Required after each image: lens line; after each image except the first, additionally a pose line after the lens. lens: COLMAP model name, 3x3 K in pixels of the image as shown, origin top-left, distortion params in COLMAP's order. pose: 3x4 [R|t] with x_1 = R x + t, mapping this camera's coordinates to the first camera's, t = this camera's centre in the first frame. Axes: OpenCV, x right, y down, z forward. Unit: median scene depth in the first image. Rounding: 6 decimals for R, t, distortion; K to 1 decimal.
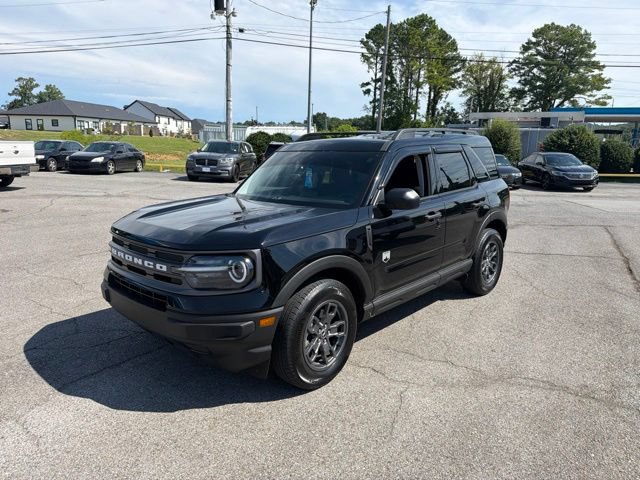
lens RADIAL K [[448.2, 0, 321.3], [0, 448.2, 240.6], [0, 0, 1]] dist [0.030505, -0.042201]
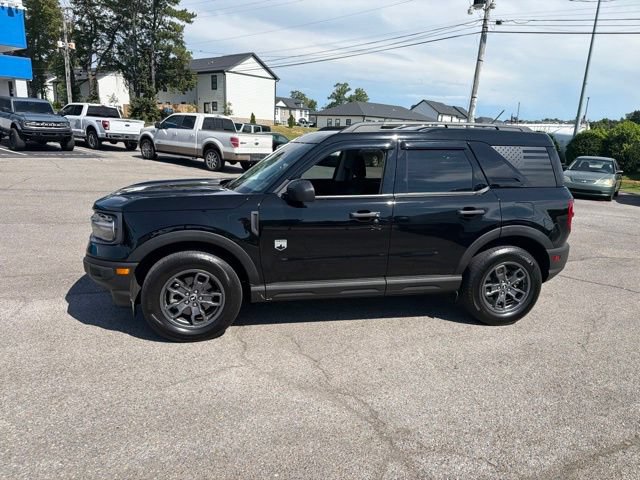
lens RADIAL K [[448.2, 0, 317.2], [0, 448.2, 241.8], [0, 0, 1]] dist [0.030505, -0.042201]
pose [[0.816160, 0.150125, -0.557983, 0.119134], [-0.147399, 0.987804, 0.050167, -0.005422], [0.558709, 0.041302, 0.828334, 0.028686]]
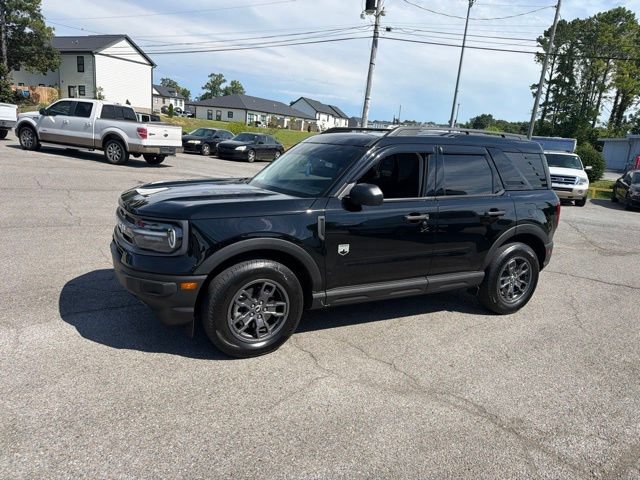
lens RADIAL K [[448.2, 0, 320.1], [0, 448.2, 241.0], [0, 0, 1]] dist [0.030505, -0.042201]
pose [[0.940869, 0.129197, -0.313168, 0.061844], [-0.128598, 0.991438, 0.022663, 0.000053], [0.313414, 0.018949, 0.949427, 0.002897]]
